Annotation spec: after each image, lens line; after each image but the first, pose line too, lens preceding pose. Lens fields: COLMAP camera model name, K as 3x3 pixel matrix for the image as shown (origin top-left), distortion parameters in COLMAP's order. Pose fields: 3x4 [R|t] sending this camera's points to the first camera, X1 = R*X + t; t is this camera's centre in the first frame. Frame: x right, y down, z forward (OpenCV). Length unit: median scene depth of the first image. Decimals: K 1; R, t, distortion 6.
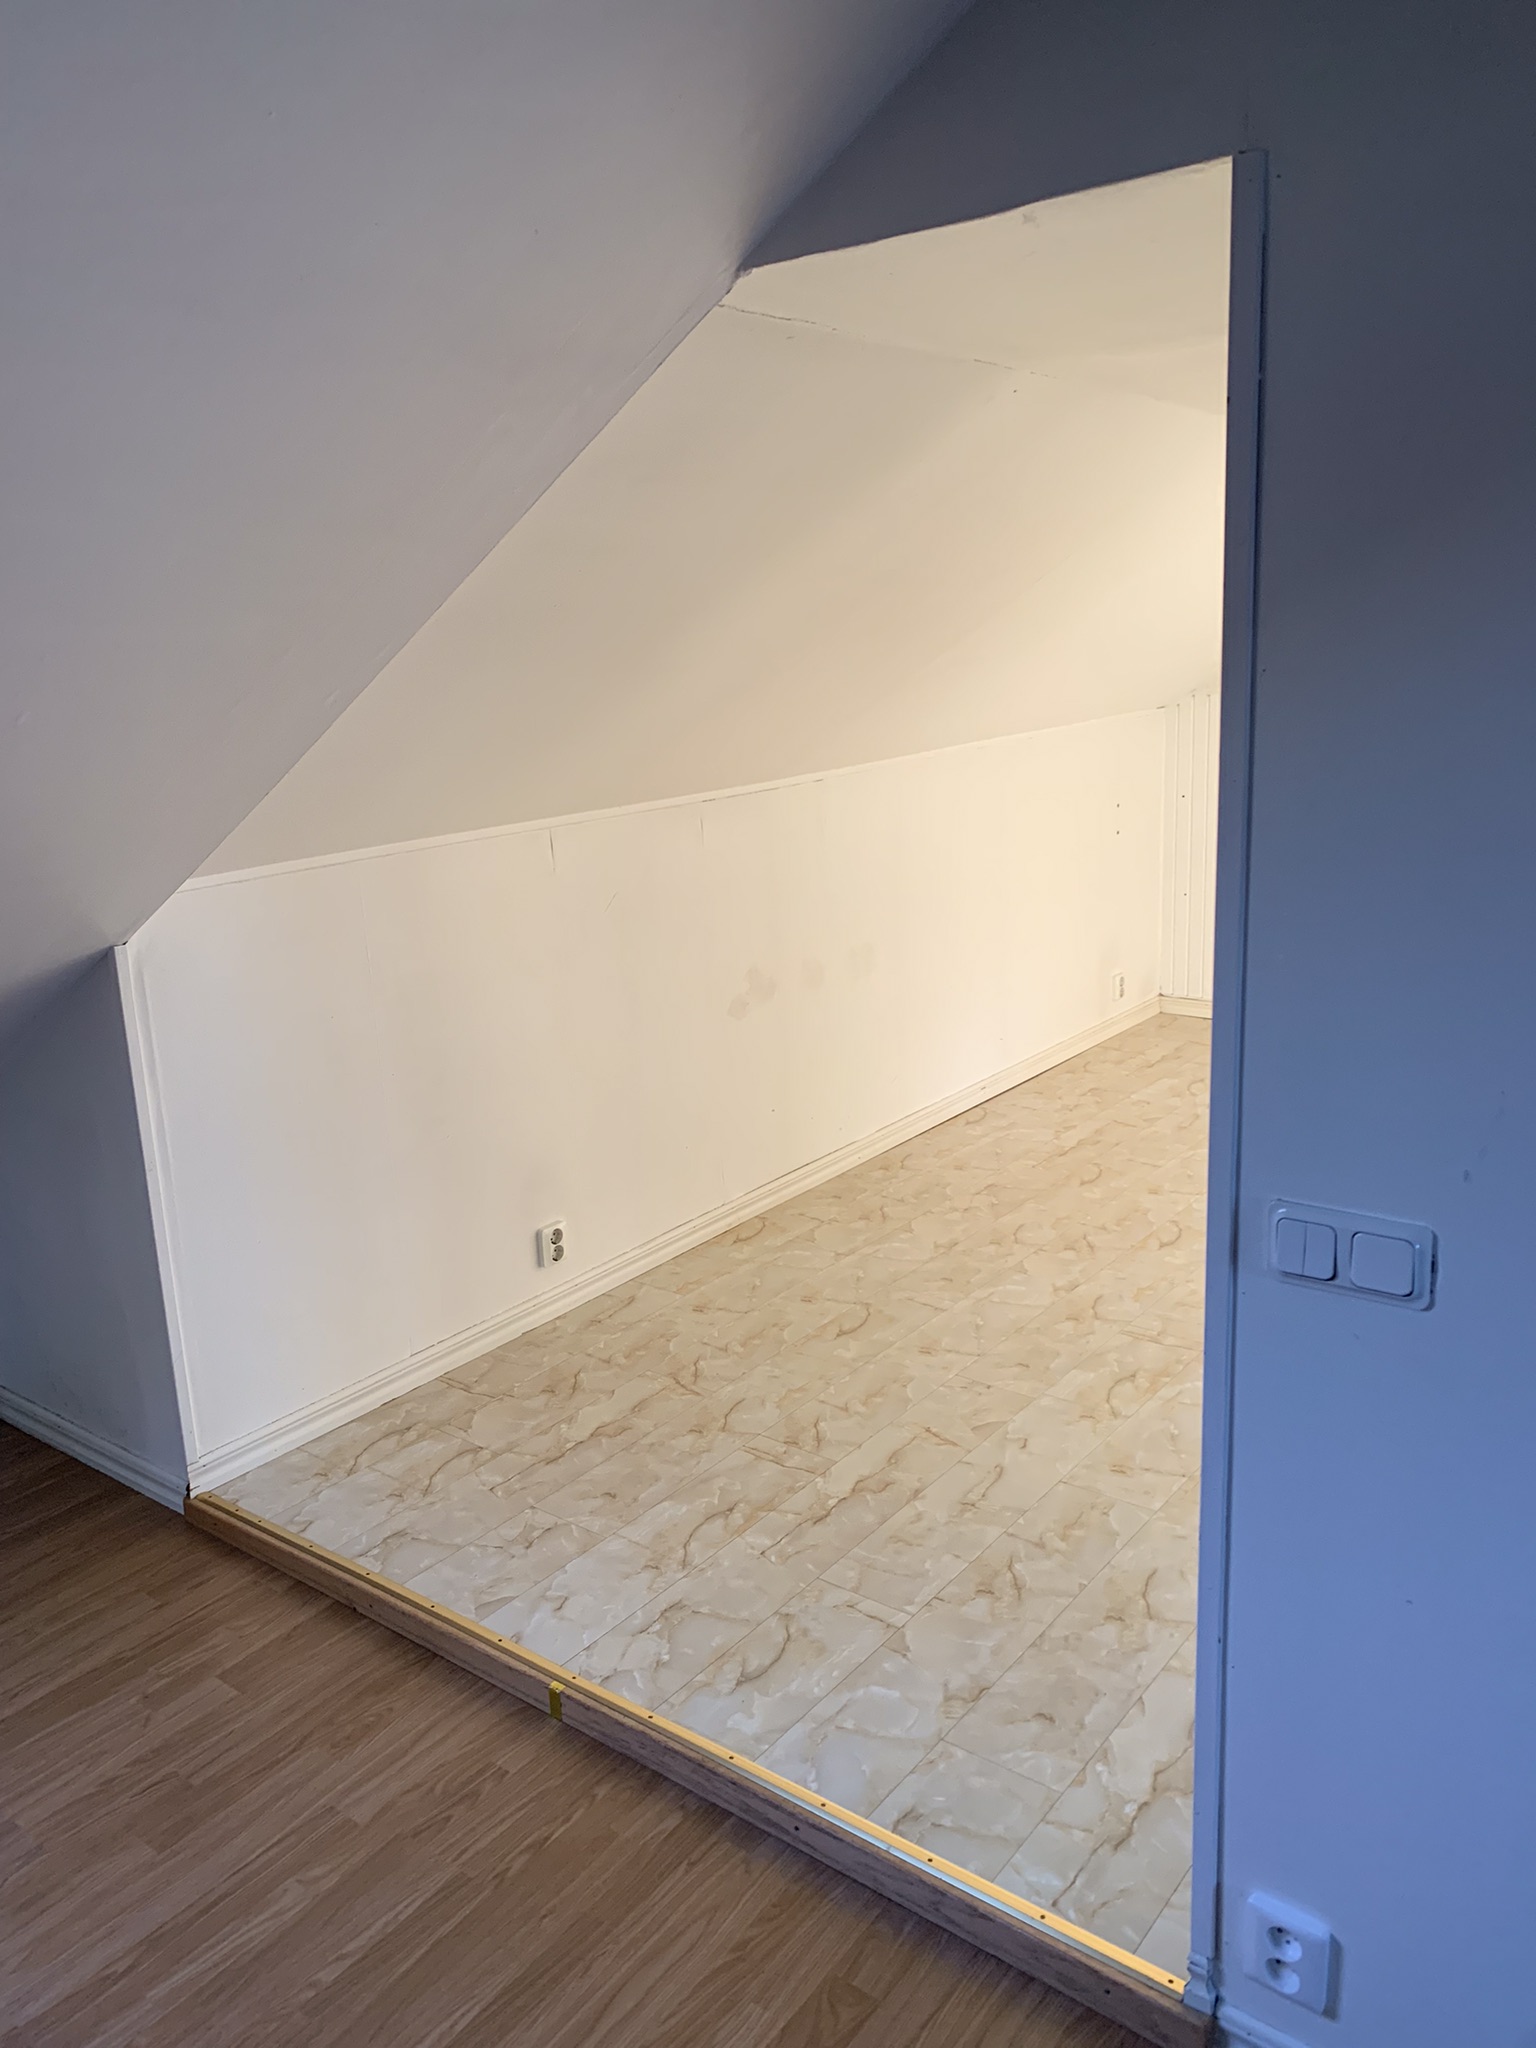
lens RADIAL K [[1547.3, 0, 765.7], [0, 1547.3, 1023.5], [0, 0, 1]] dist [0.018850, -0.024962]
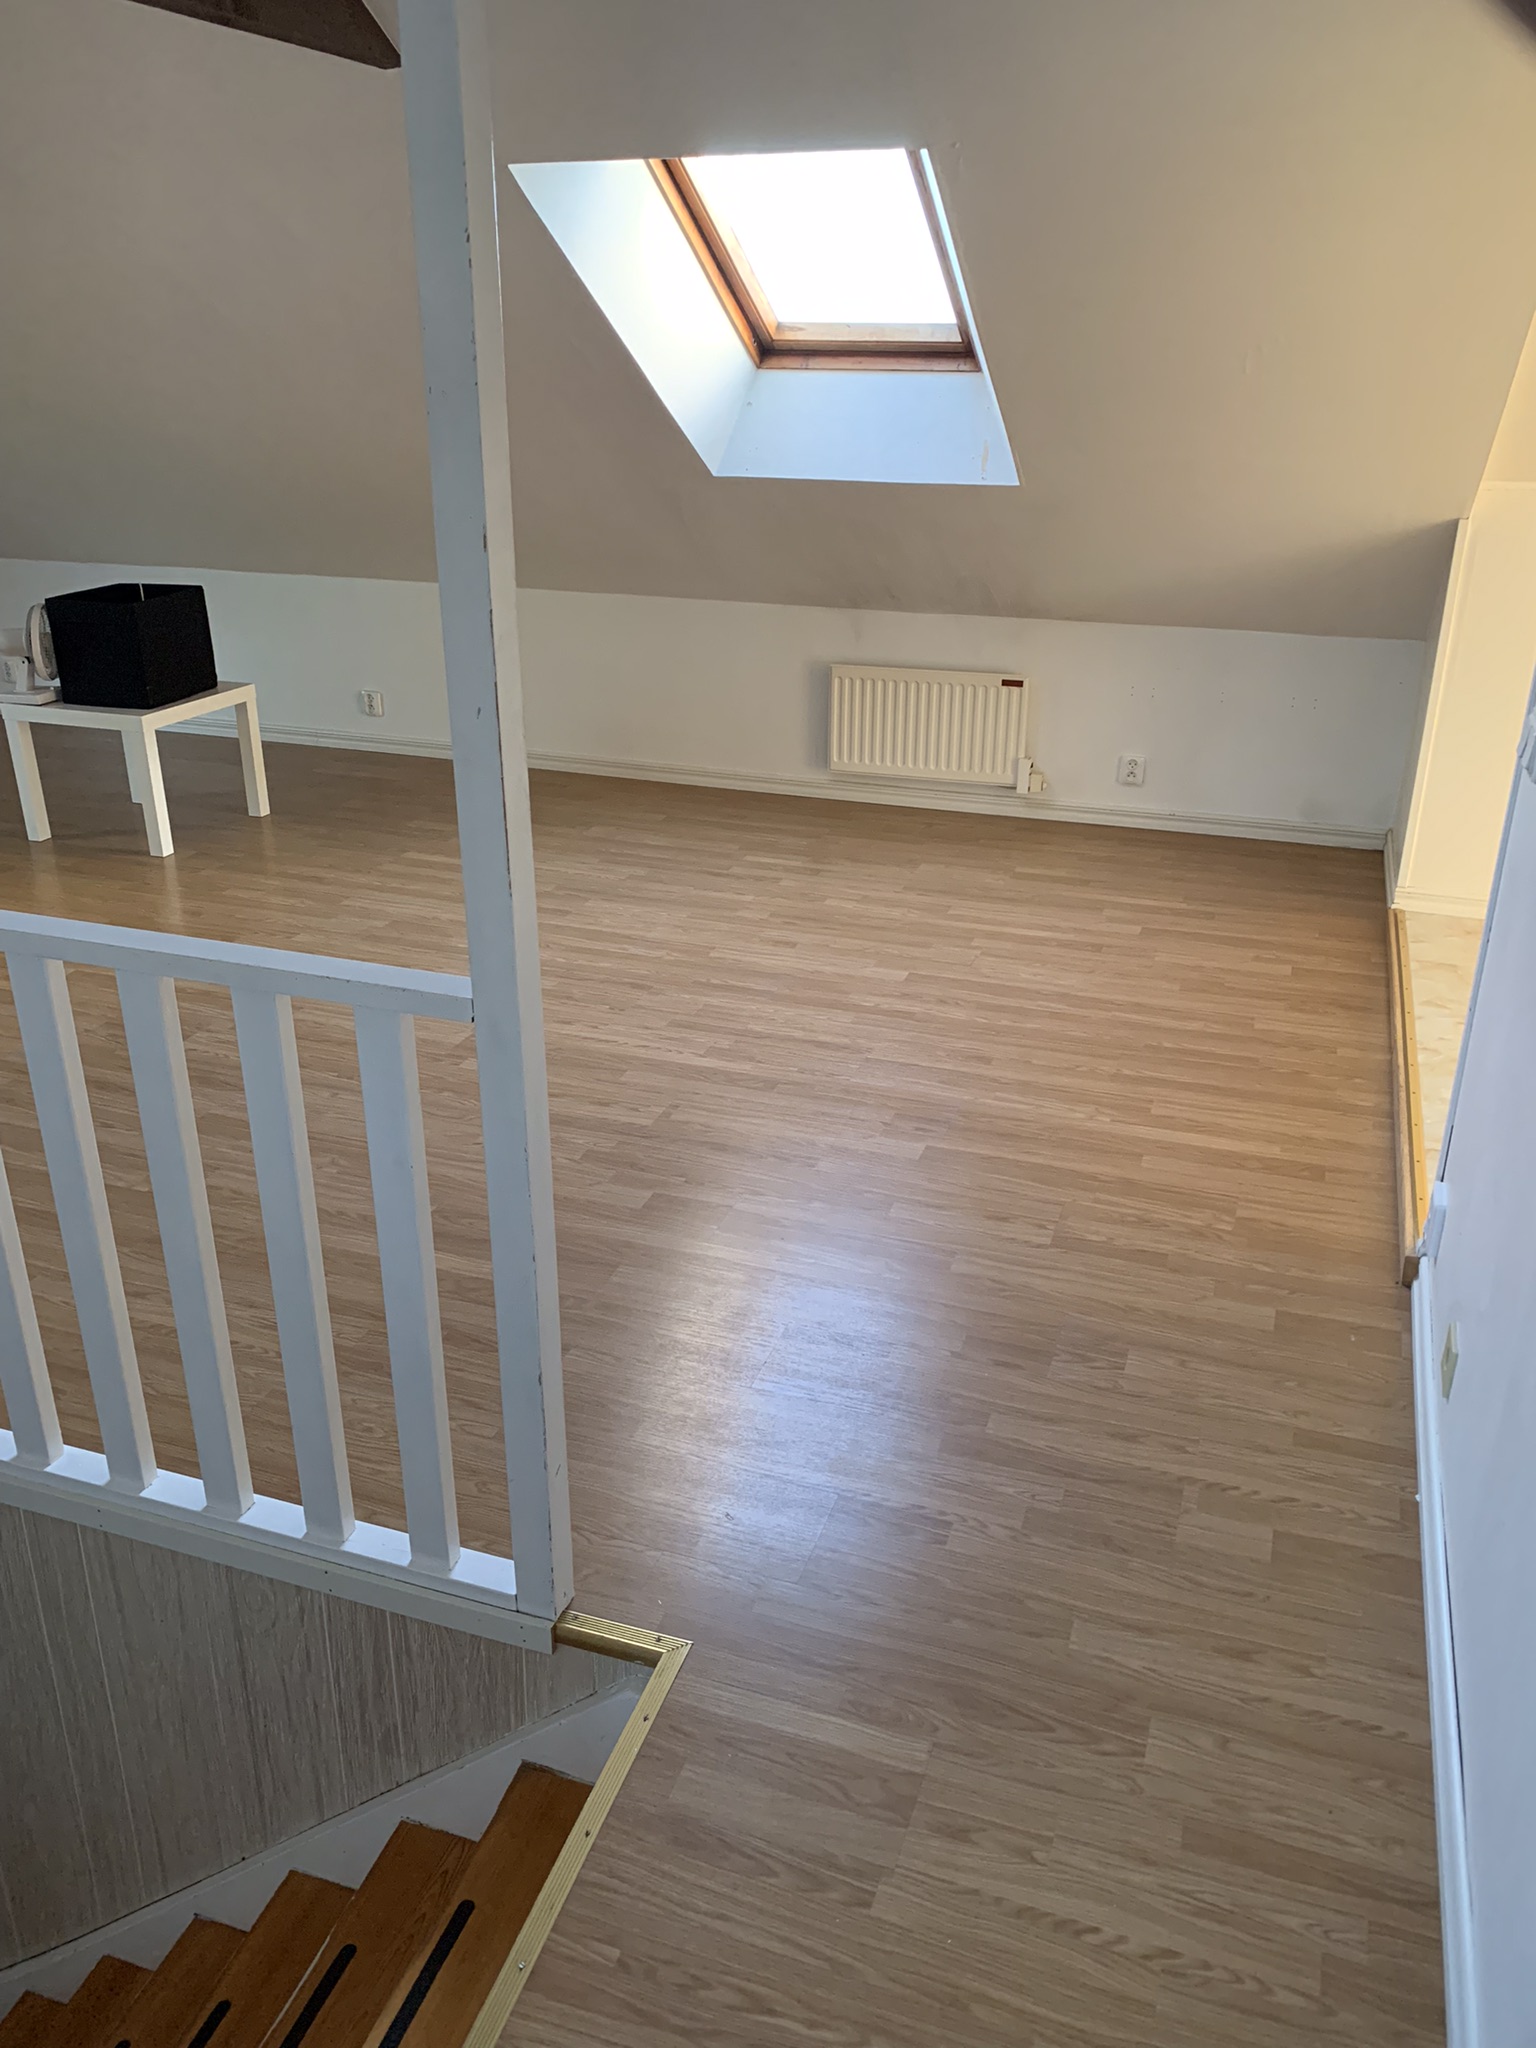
lens RADIAL K [[1547.3, 0, 791.3], [0, 1547.3, 1003.5], [0, 0, 1]] dist [0.018850, -0.024962]
pose [[0.325310, 0.406237, -0.853900, 1.015630], [-0.246812, 0.908193, 0.338038, 0.033615], [0.912829, 0.100785, 0.395709, -0.155668]]
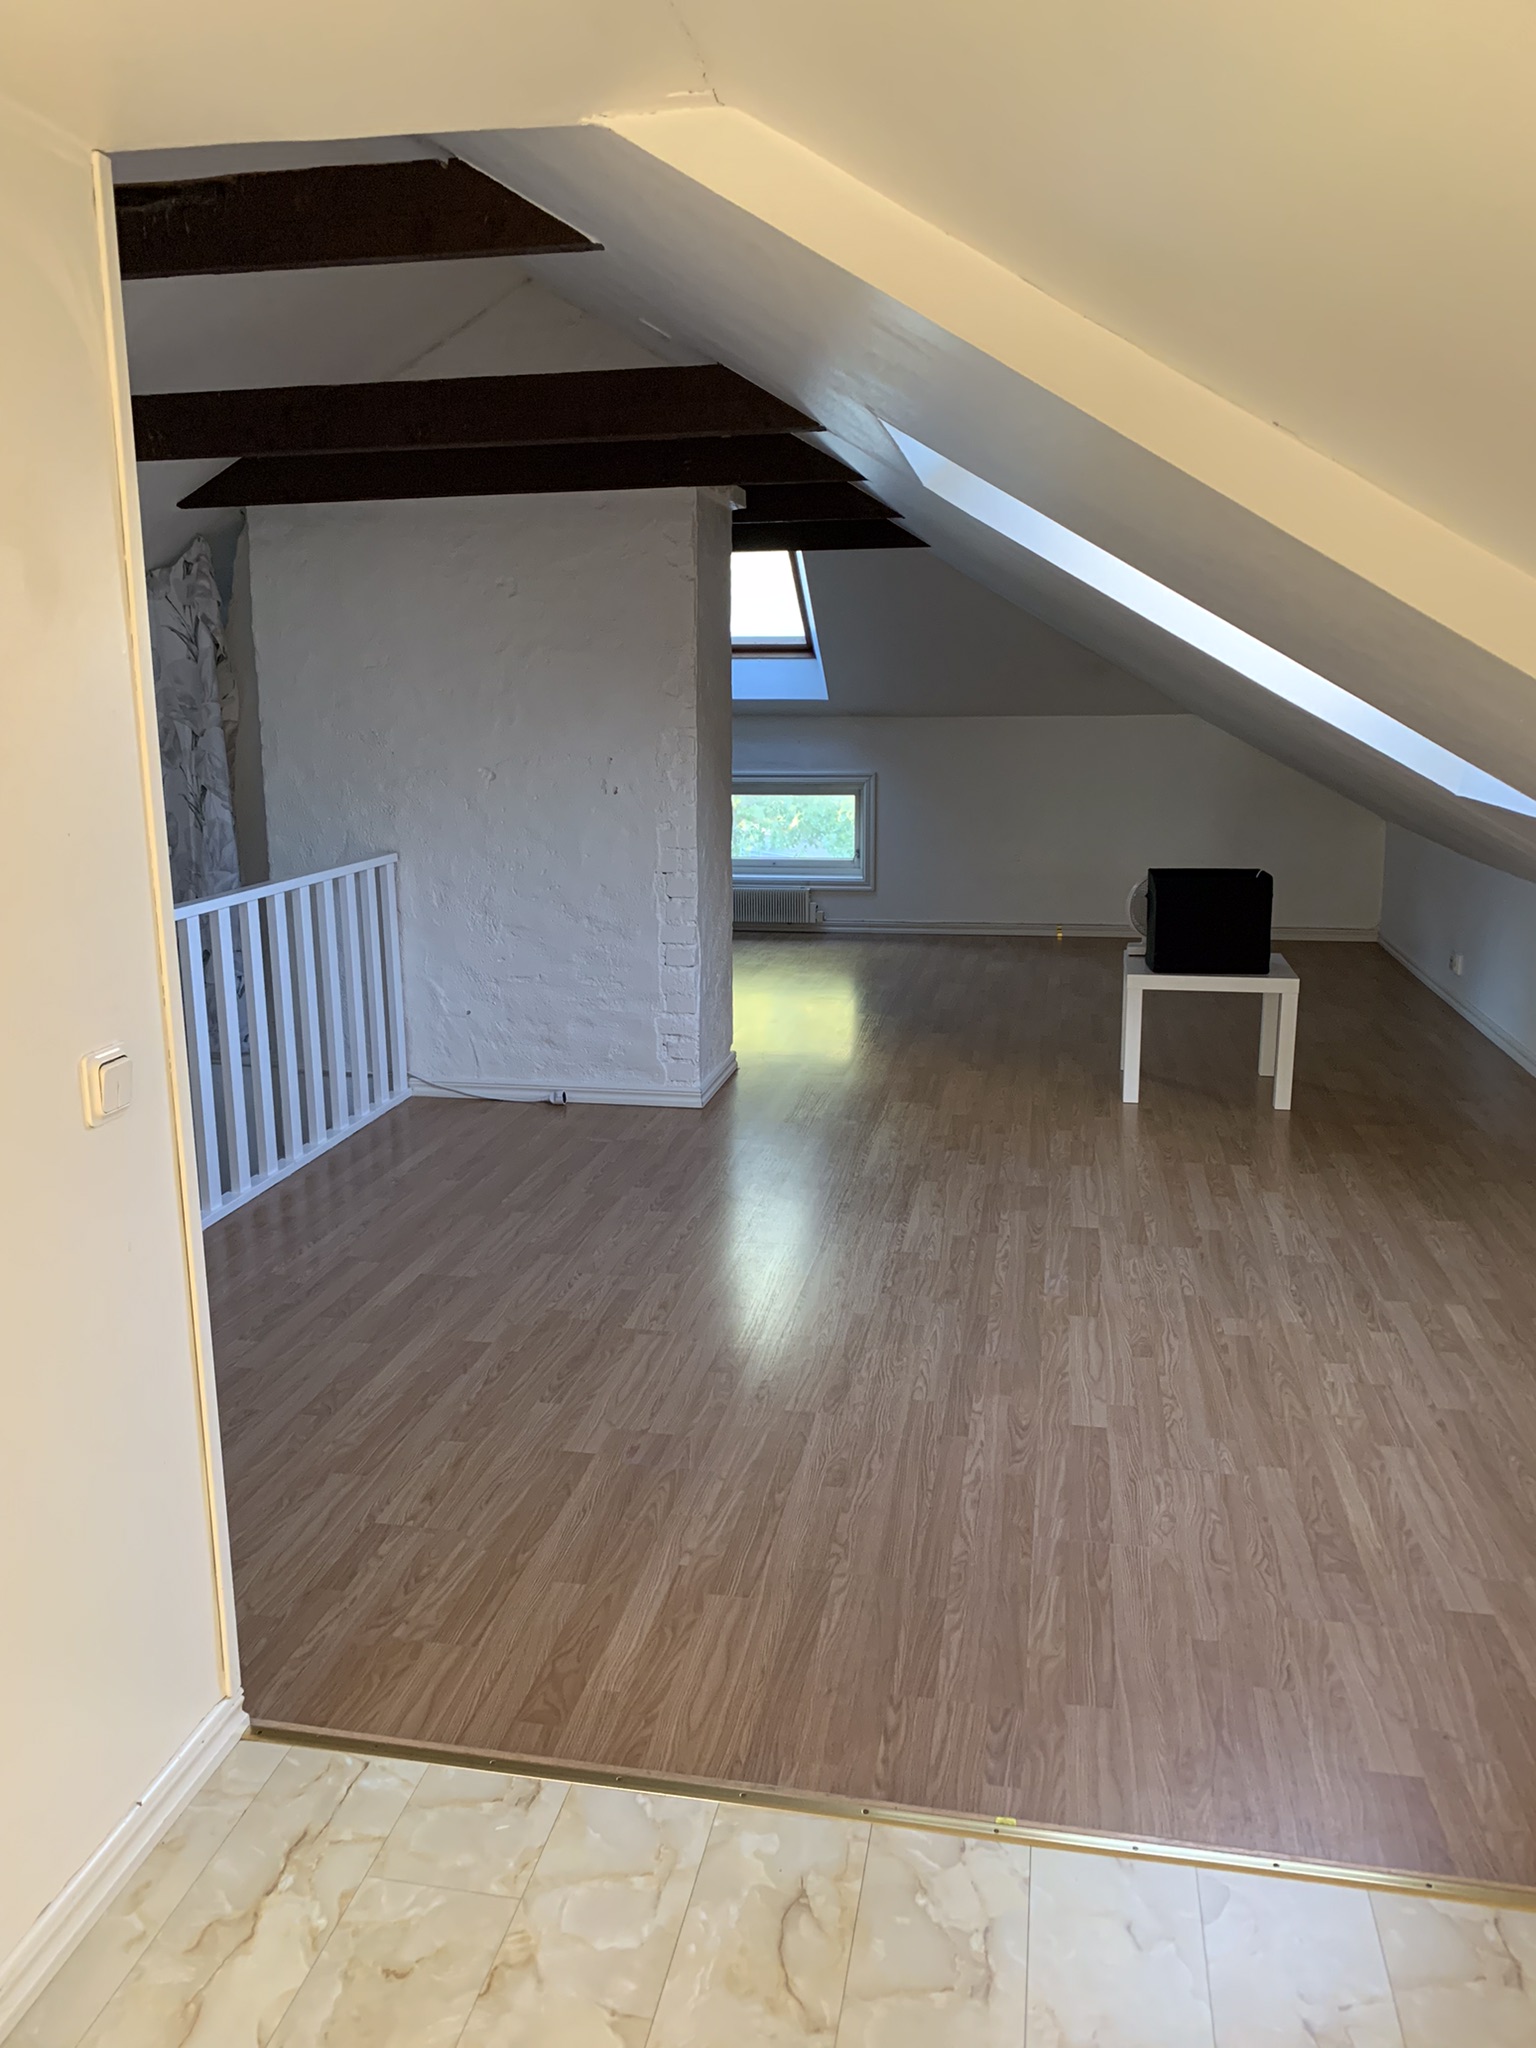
lens RADIAL K [[1547.3, 0, 769.8], [0, 1547.3, 1019.6], [0, 0, 1]] dist [0.018850, -0.024962]
pose [[-0.886497, 0.144549, -0.439577, 0.285007], [-0.064389, 0.902182, 0.426523, -0.300986], [0.458232, 0.406416, -0.790474, 1.498784]]
